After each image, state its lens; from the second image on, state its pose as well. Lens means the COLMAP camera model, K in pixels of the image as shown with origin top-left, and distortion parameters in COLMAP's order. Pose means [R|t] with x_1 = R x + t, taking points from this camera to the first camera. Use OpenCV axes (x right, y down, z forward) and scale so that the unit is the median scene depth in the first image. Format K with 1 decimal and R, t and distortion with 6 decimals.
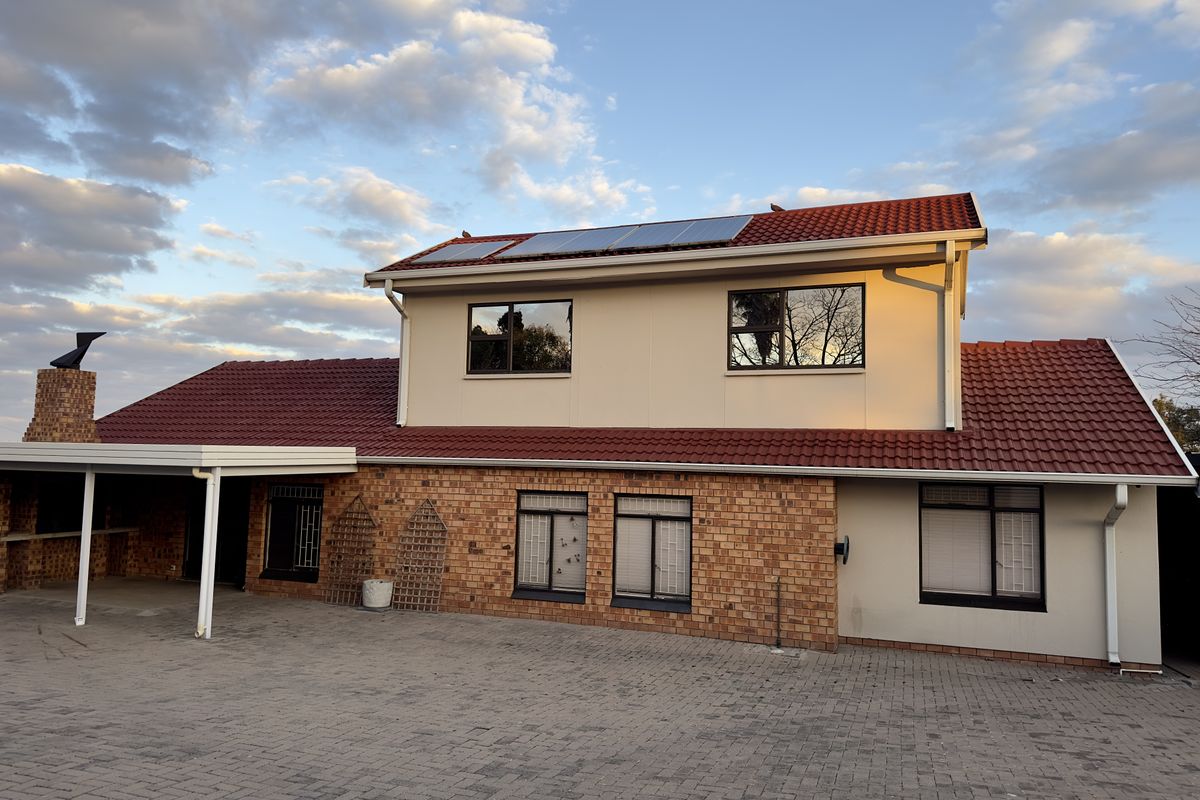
lens RADIAL K [[836.7, 0, 600.0], [0, 836.7, 400.0], [0, 0, 1]] dist [0.193503, -0.347250]
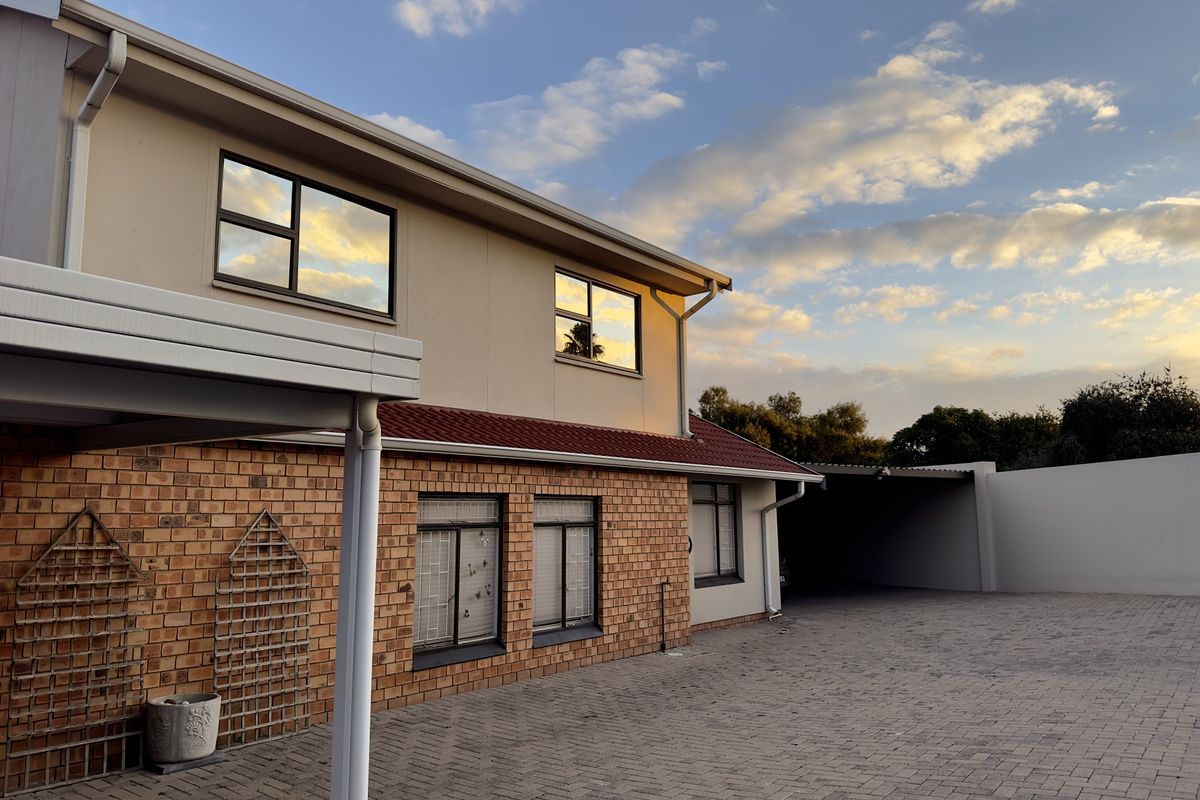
lens RADIAL K [[836.7, 0, 600.0], [0, 836.7, 400.0], [0, 0, 1]] dist [0.193503, -0.347250]
pose [[0.308878, 0.106248, 0.945148, -0.683458], [-0.063996, 0.993810, -0.090805, 0.091545], [-0.948946, -0.032438, 0.313766, 0.712052]]
